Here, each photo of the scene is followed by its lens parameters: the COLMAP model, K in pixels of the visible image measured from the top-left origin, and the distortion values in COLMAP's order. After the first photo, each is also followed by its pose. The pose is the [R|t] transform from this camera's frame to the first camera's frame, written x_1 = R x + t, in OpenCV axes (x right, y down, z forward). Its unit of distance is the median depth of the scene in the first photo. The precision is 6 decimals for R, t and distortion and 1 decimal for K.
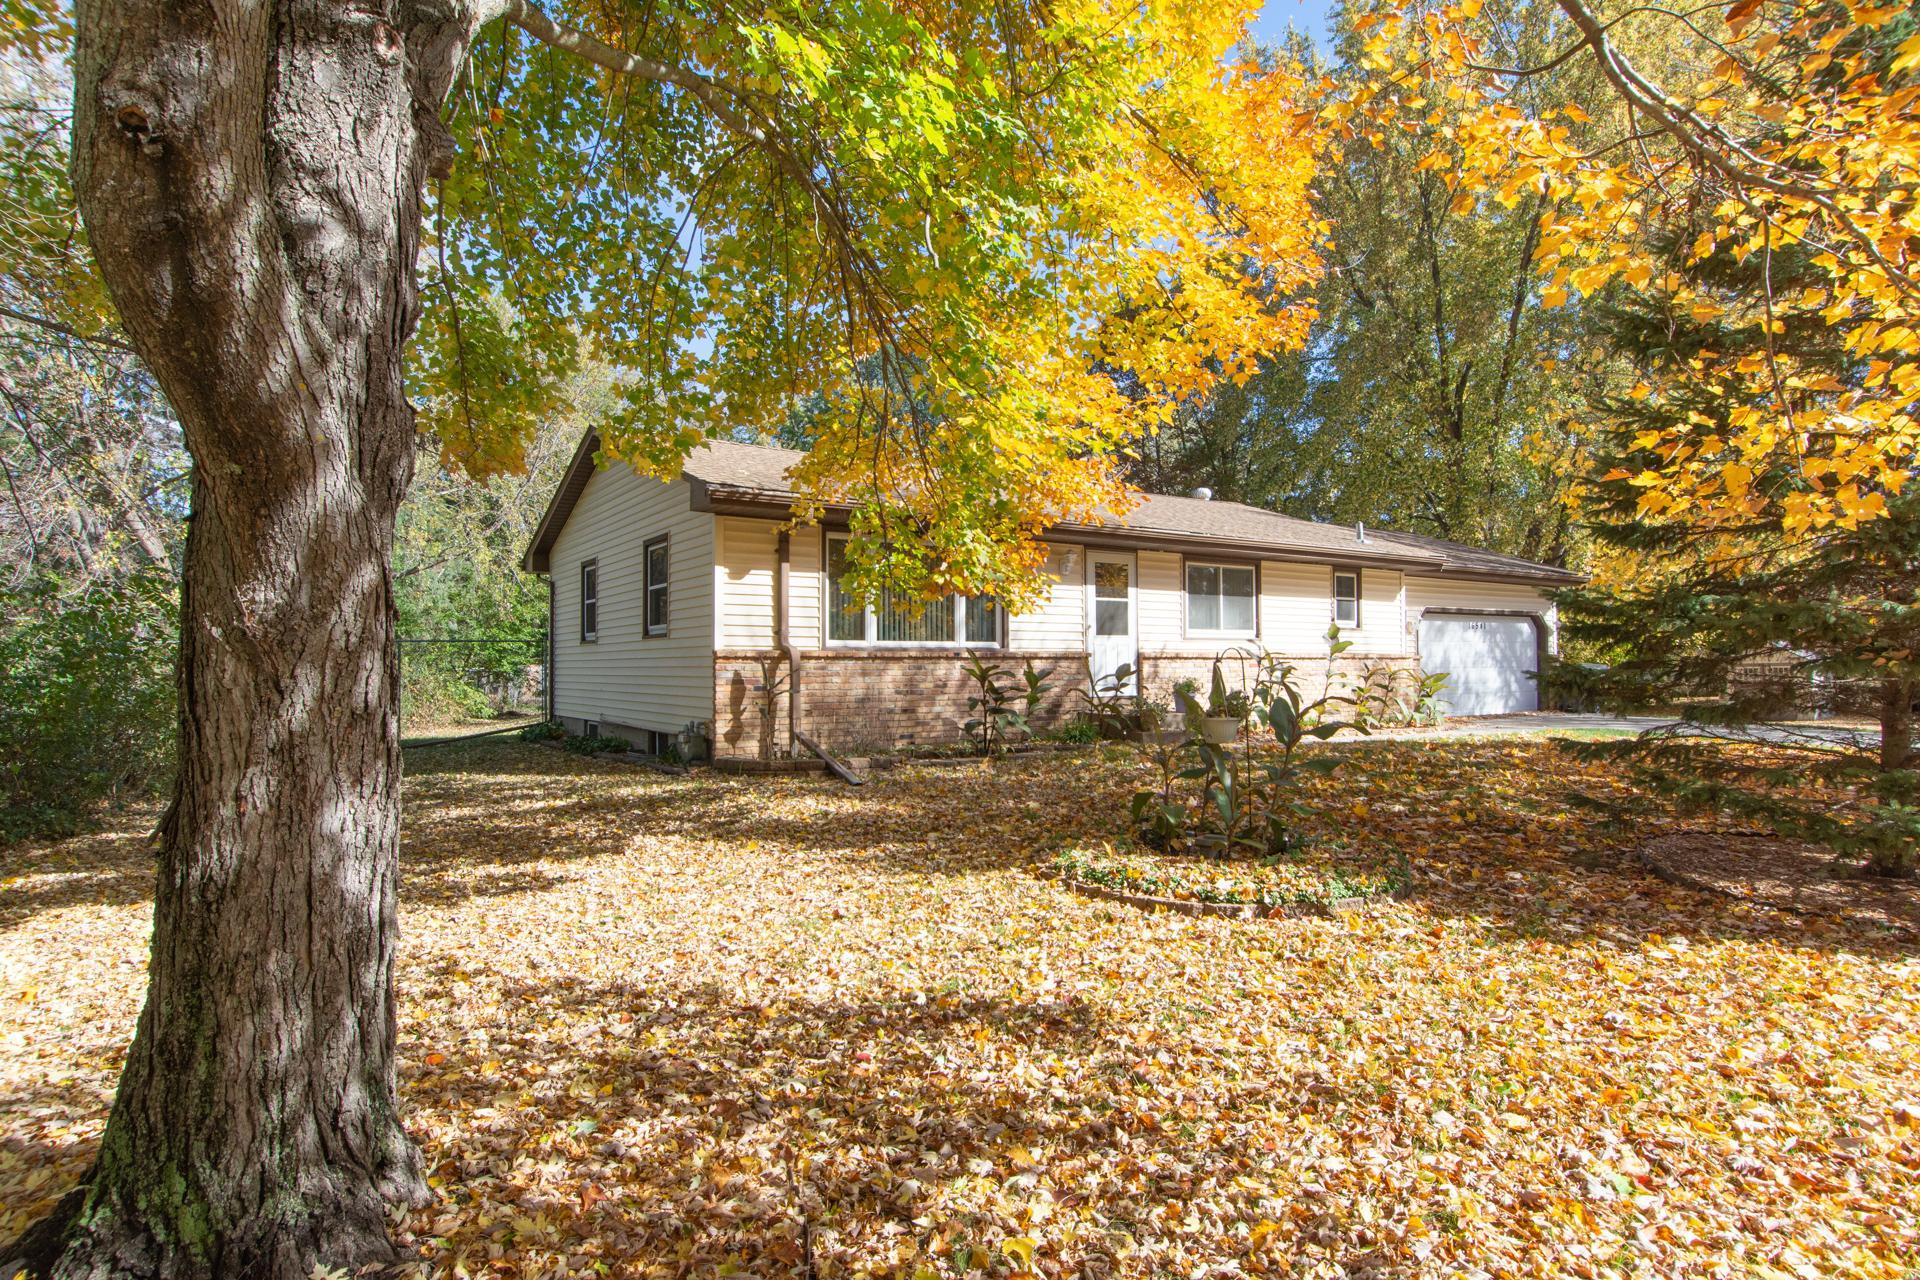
lens RADIAL K [[987.2, 0, 991.2], [0, 987.2, 660.4], [0, 0, 1]] dist [0.002945, -0.000375]
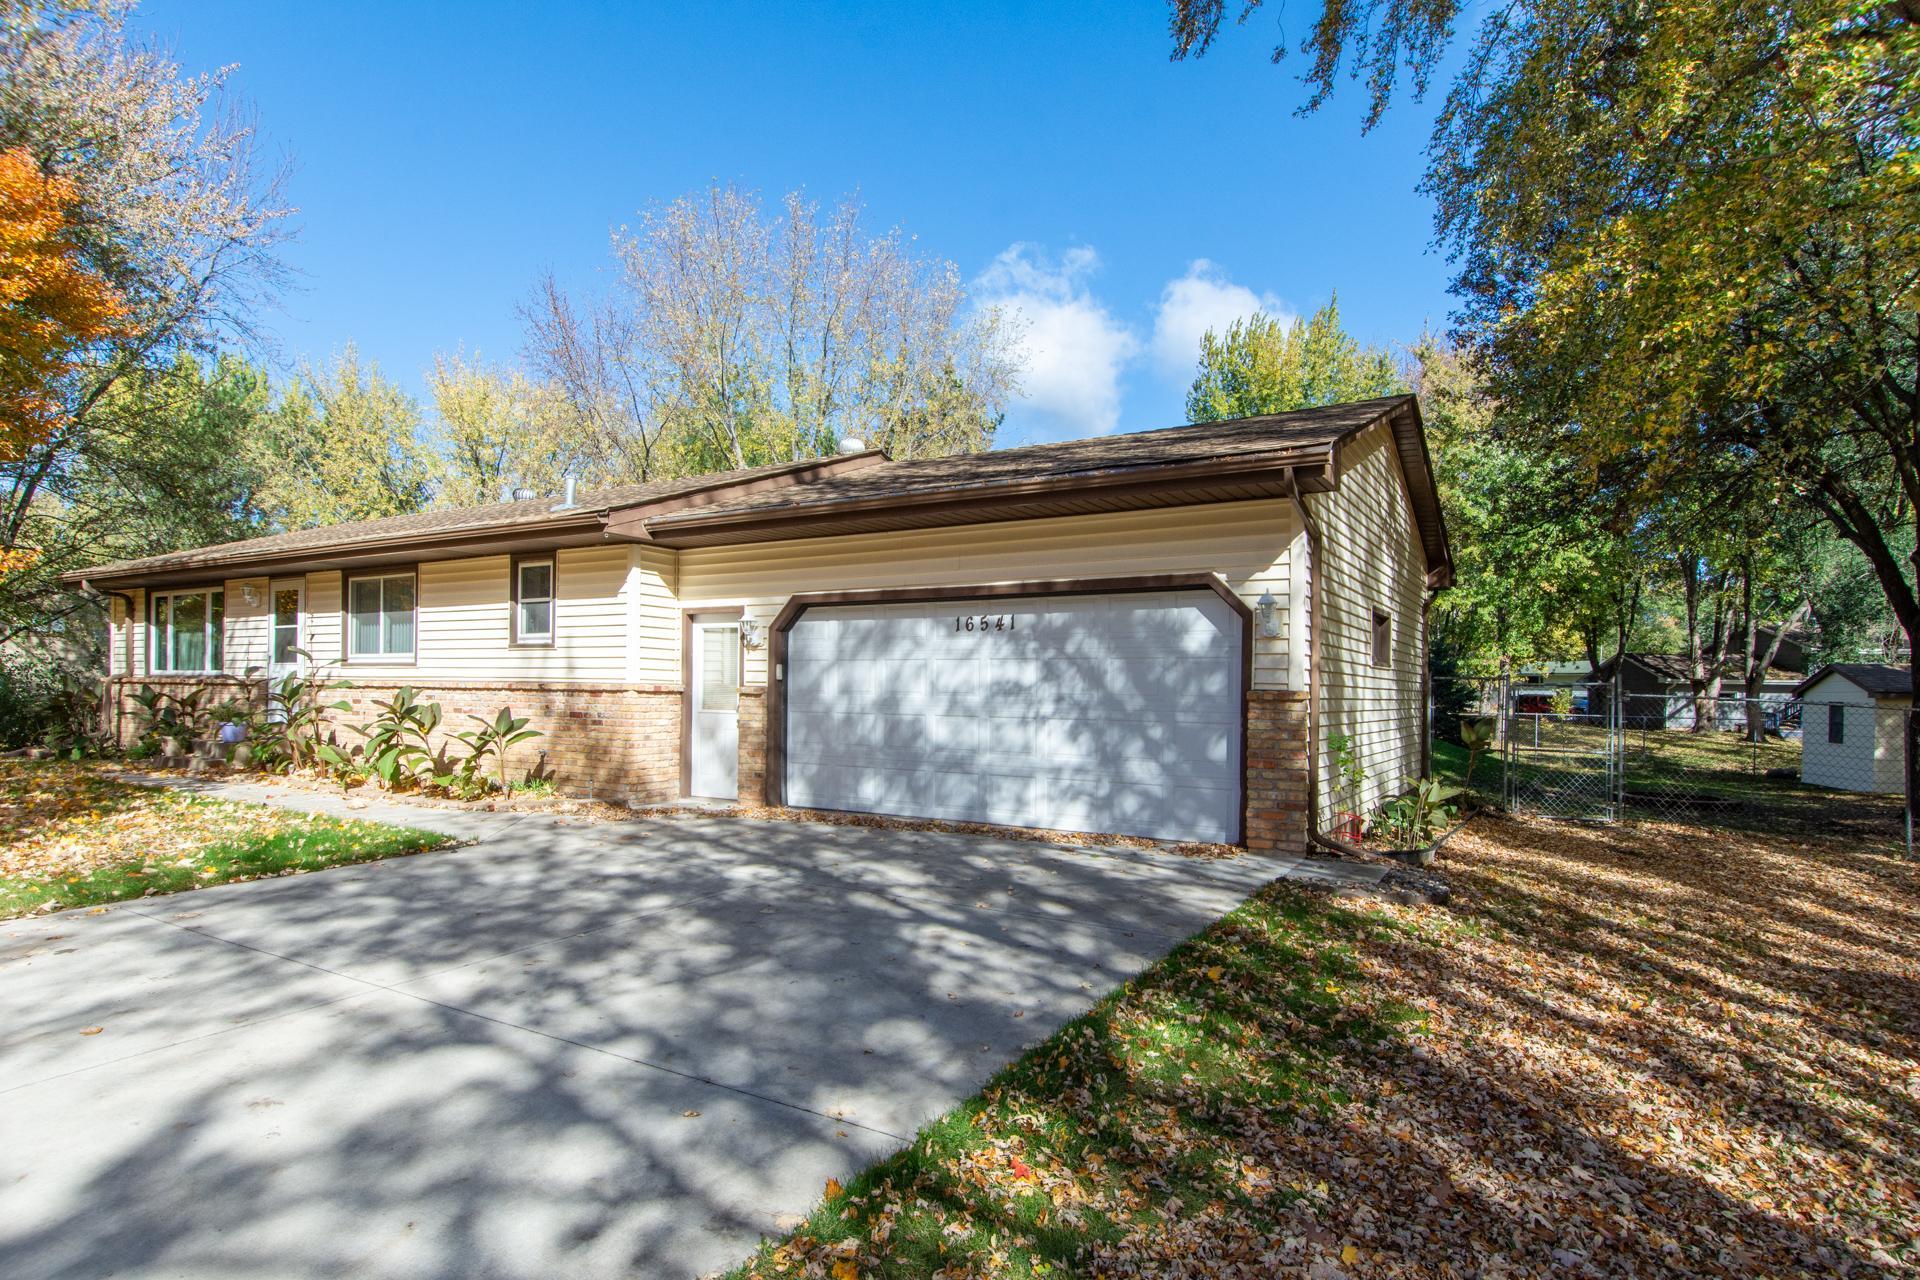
lens RADIAL K [[1030.9, 0, 928.0], [0, 1030.9, 686.4], [0, 0, 1]] dist [0.011716, -0.000364]
pose [[0.381341, 0.005120, -0.924420, 1.466038], [-0.016386, 0.999865, -0.001222, -0.011303], [0.924289, 0.015614, 0.381374, 1.311675]]
